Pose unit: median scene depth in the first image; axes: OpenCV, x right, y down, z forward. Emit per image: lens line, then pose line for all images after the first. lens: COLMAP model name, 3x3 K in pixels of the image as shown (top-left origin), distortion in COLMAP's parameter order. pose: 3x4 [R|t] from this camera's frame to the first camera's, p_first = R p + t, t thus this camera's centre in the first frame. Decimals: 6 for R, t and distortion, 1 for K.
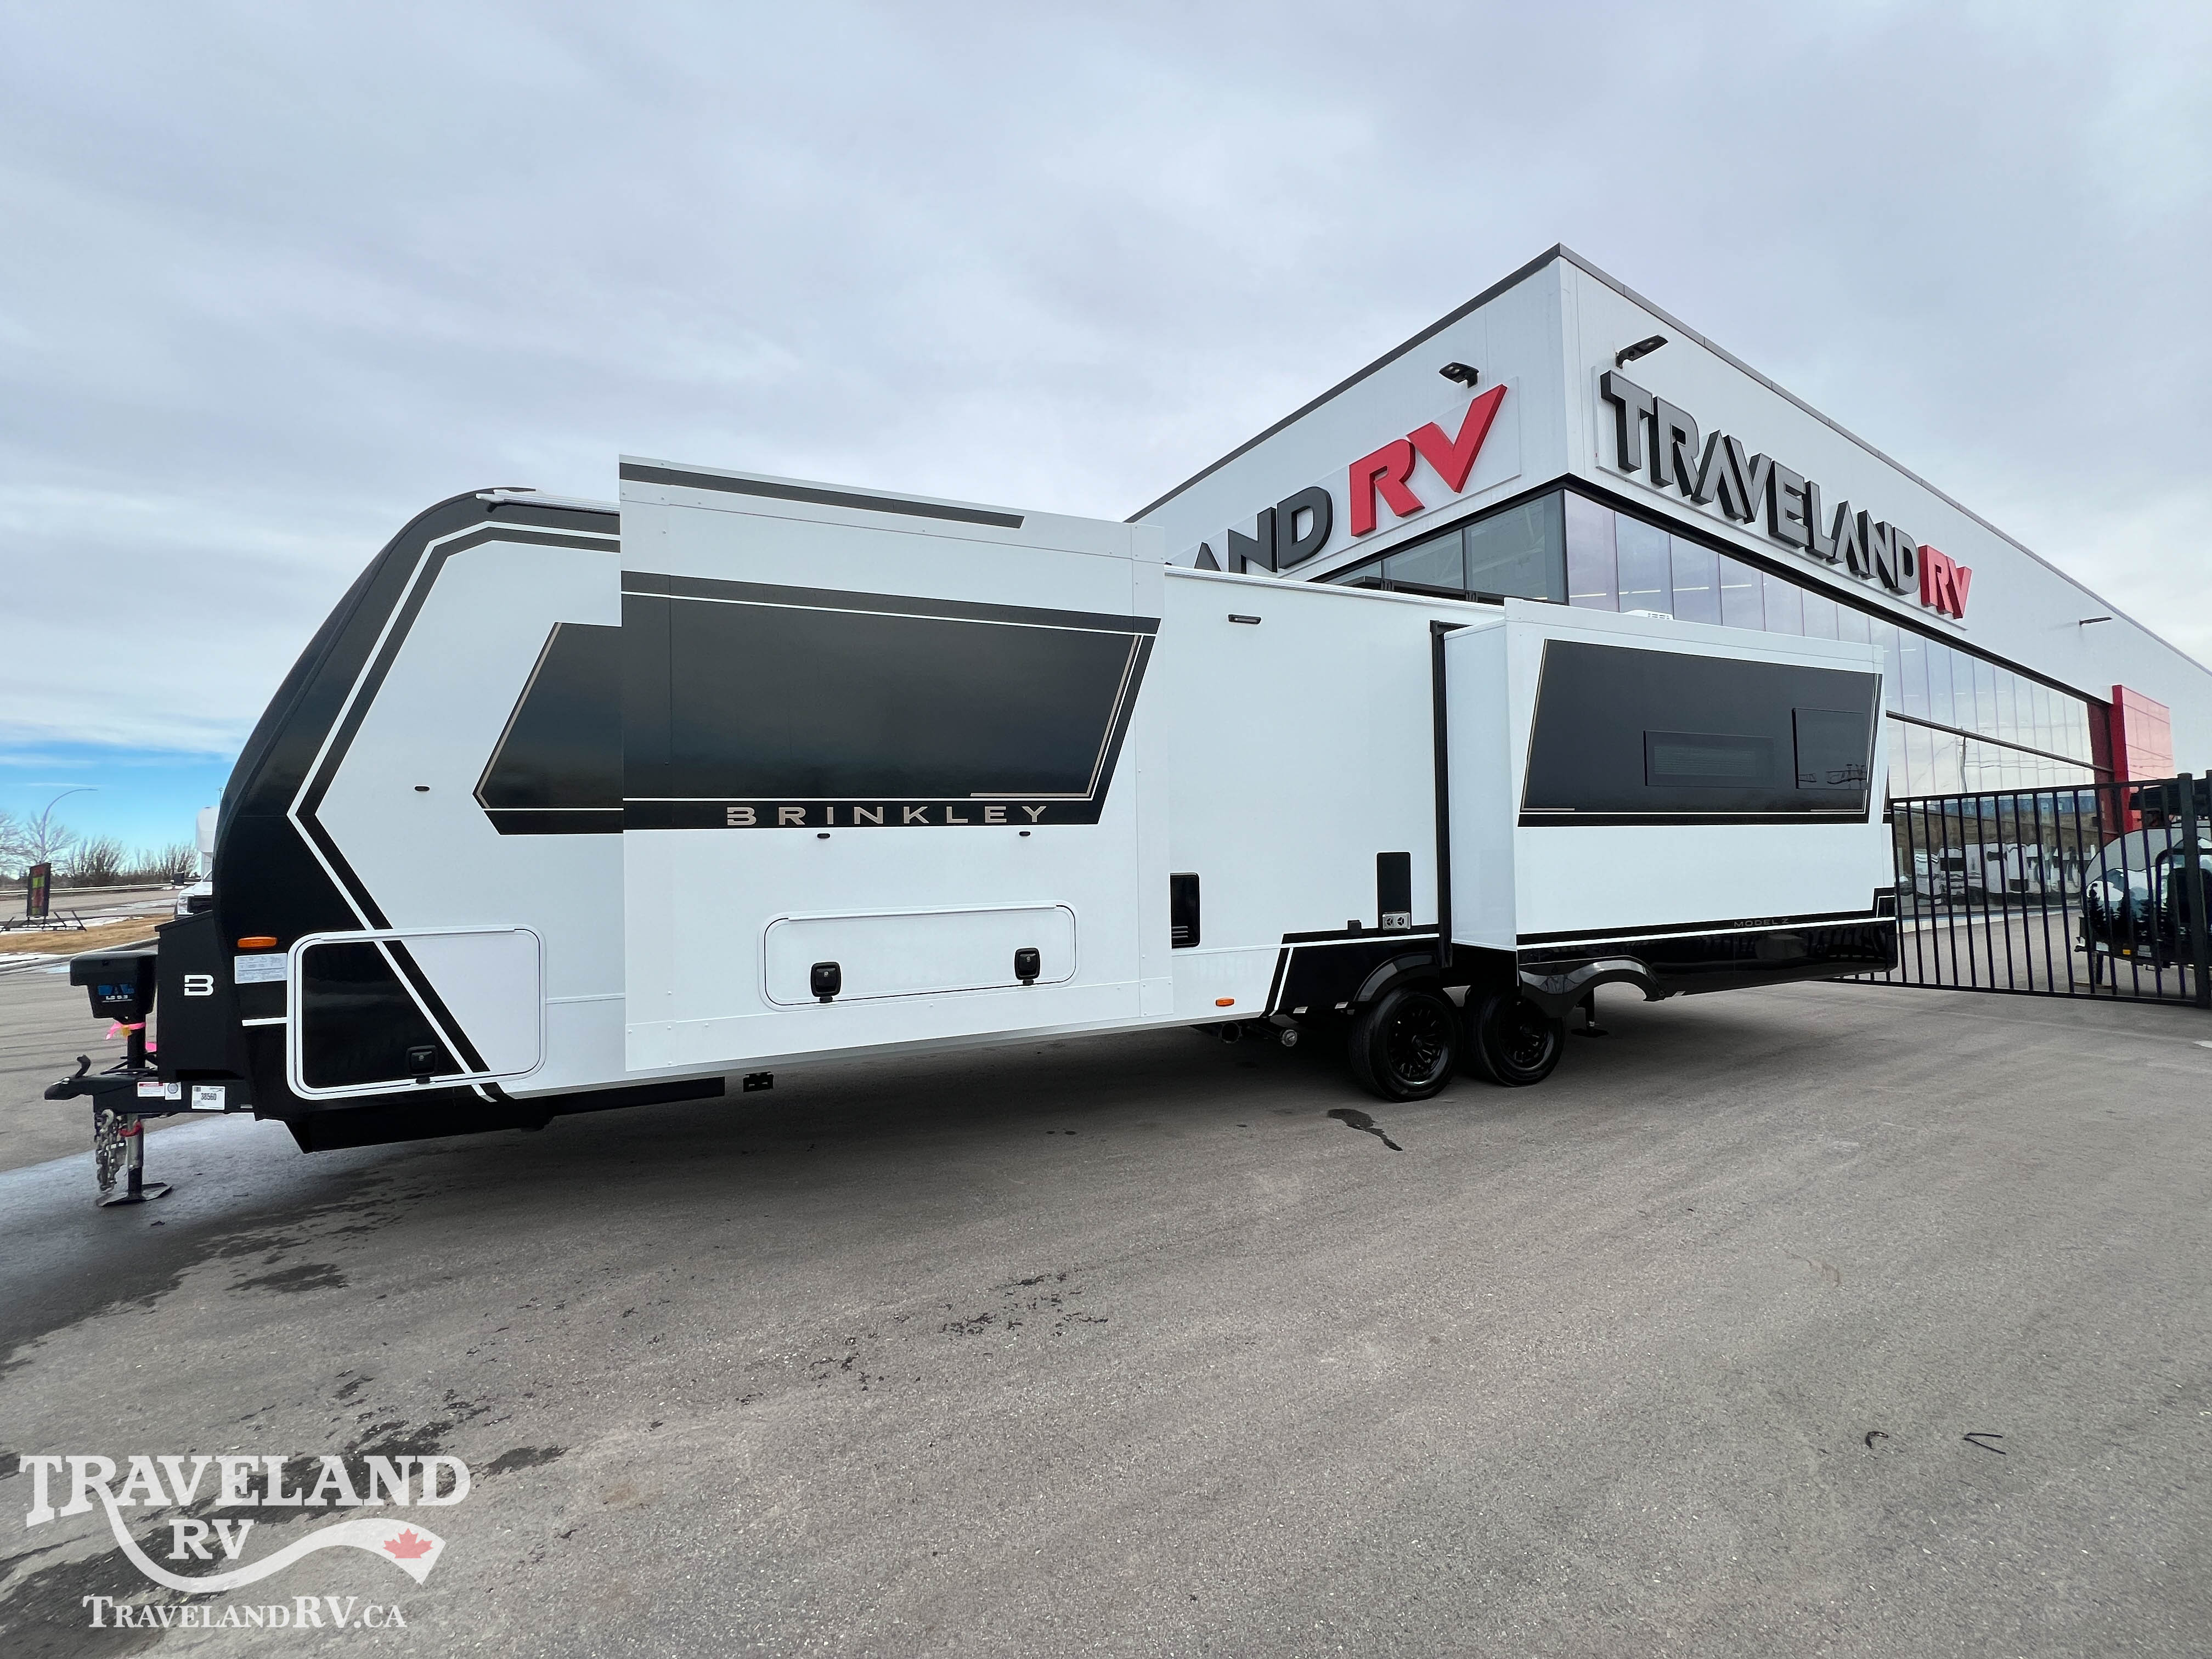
lens RADIAL K [[883.2, 0, 1092.2], [0, 883.2, 826.2], [0, 0, 1]] dist [-0.001597, 0.001242]
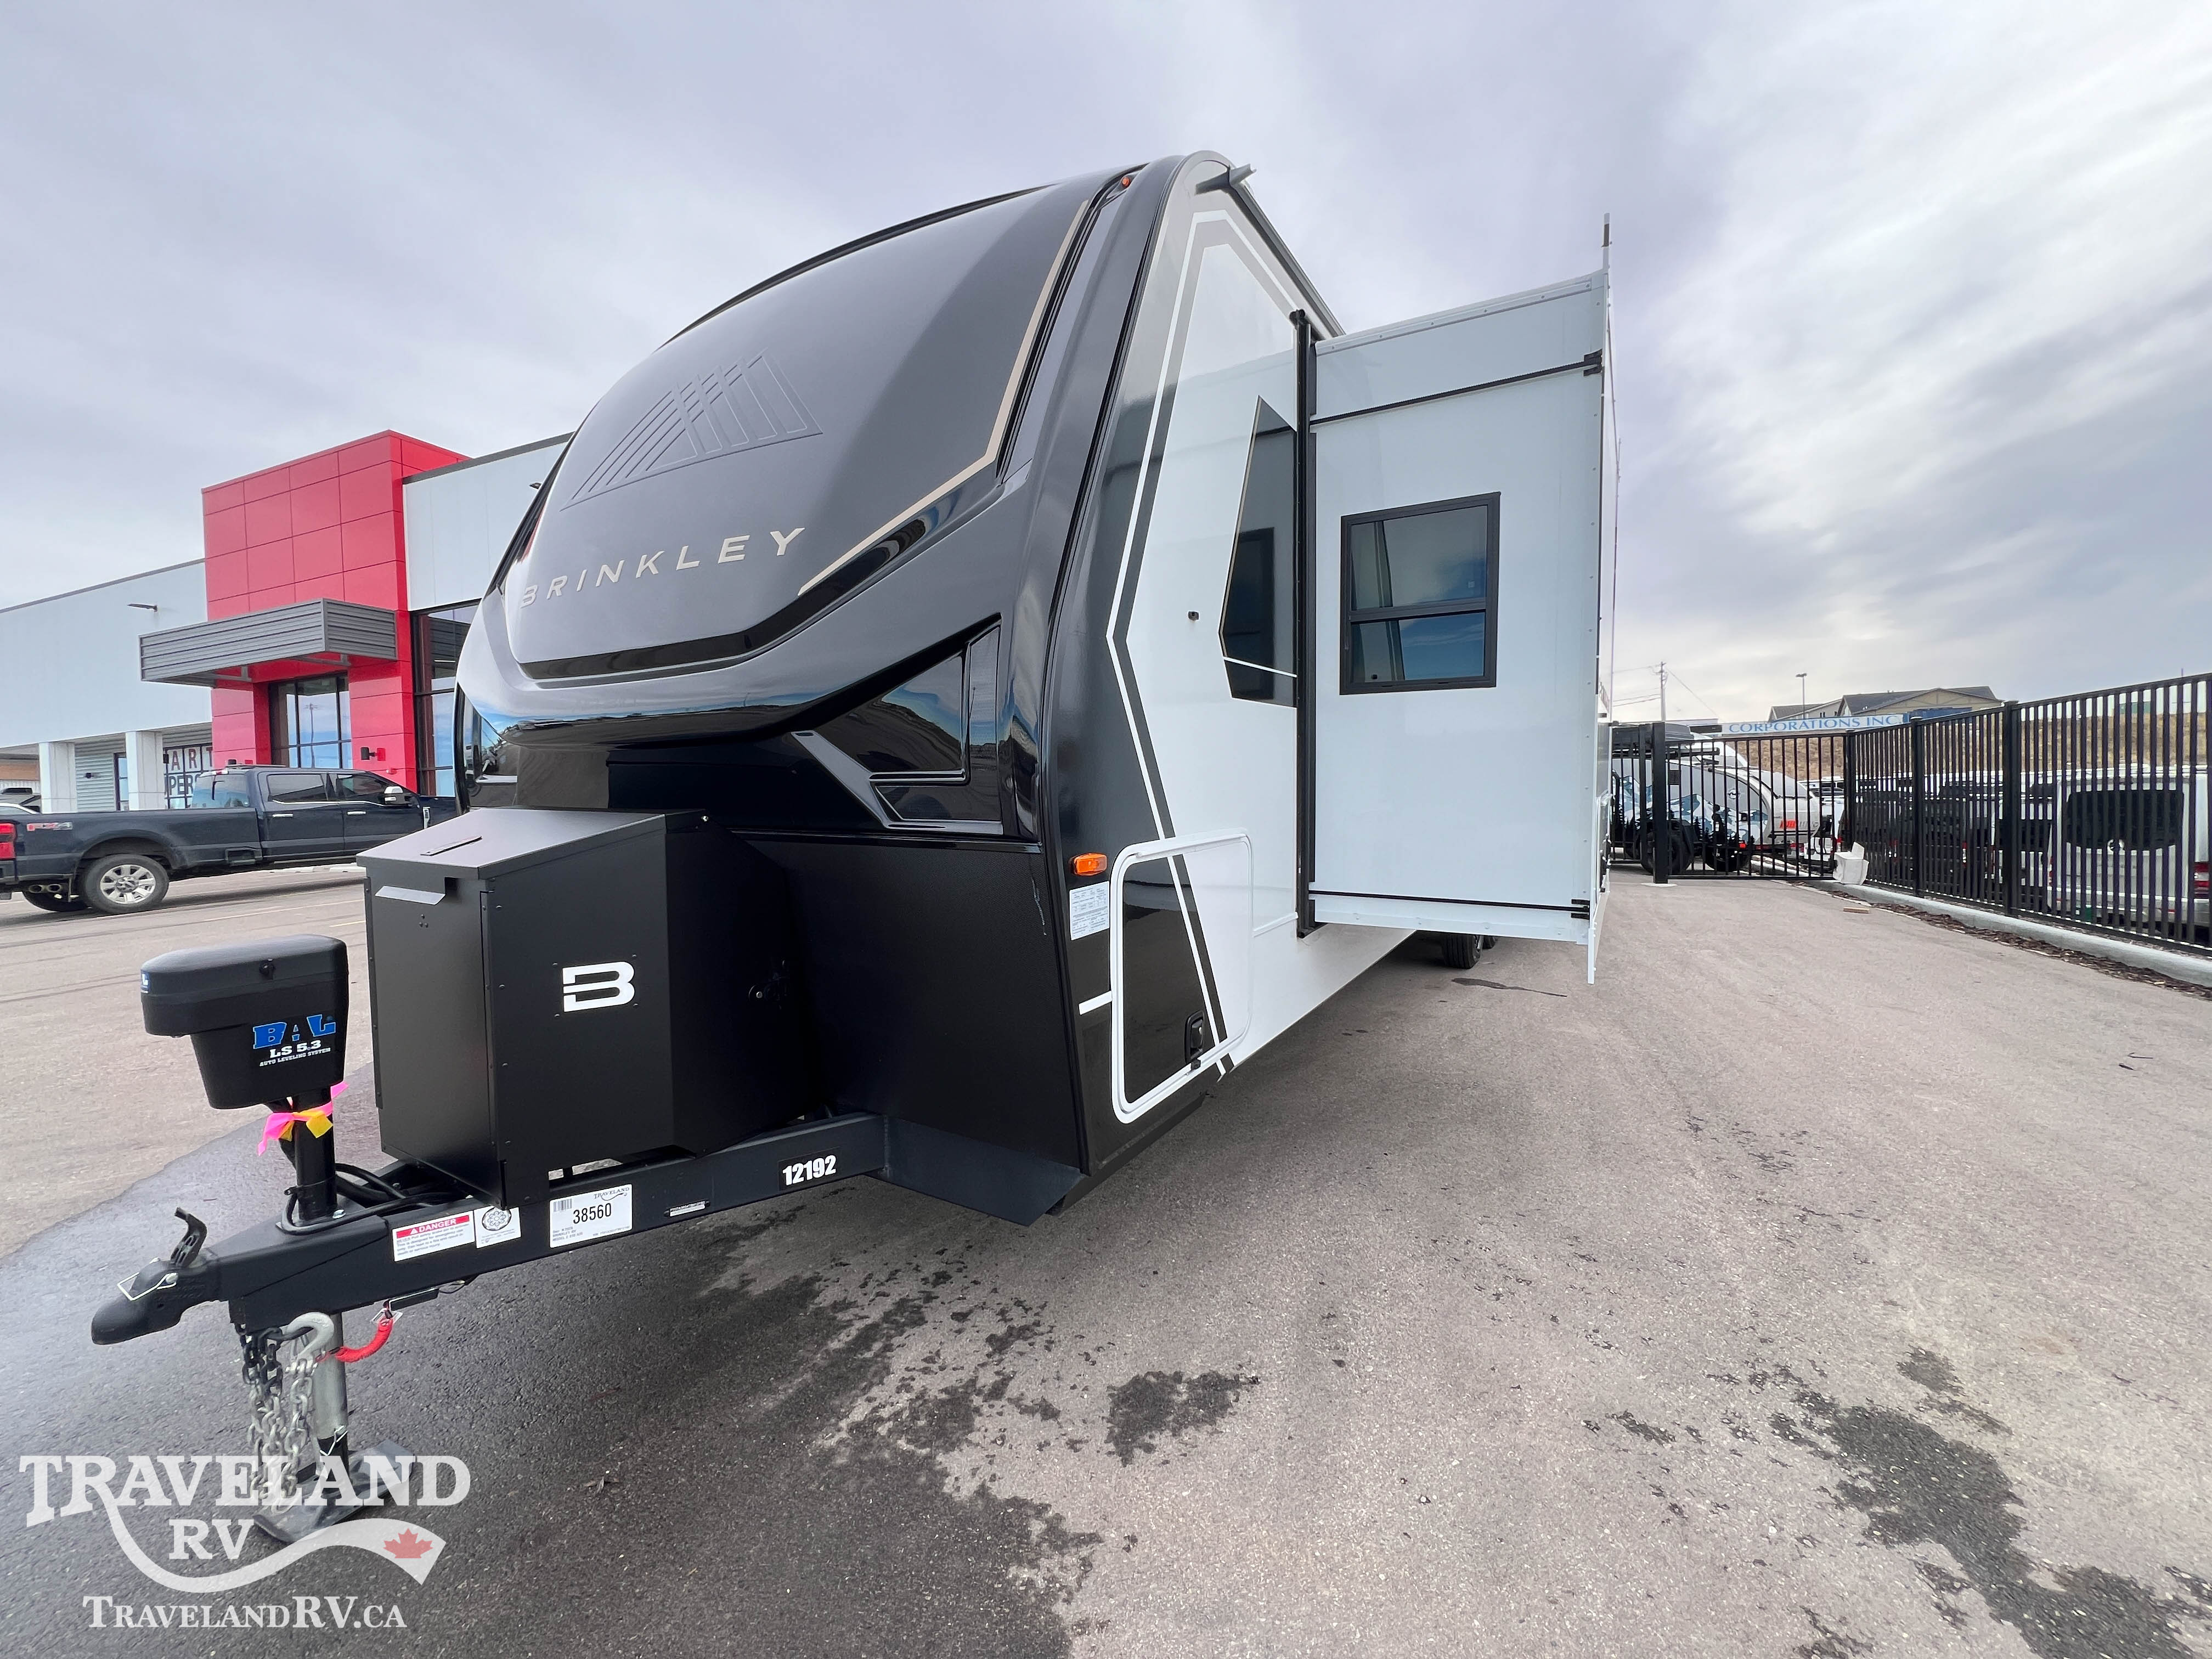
lens RADIAL K [[883.2, 0, 1107.1], [0, 883.2, 826.4], [0, 0, 1]] dist [-0.001597, 0.001242]
pose [[0.804855, -0.029004, 0.592762, -1.185881], [-0.013268, 0.997676, 0.066833, 0.066184], [-0.593323, -0.061656, 0.802600, 0.515363]]
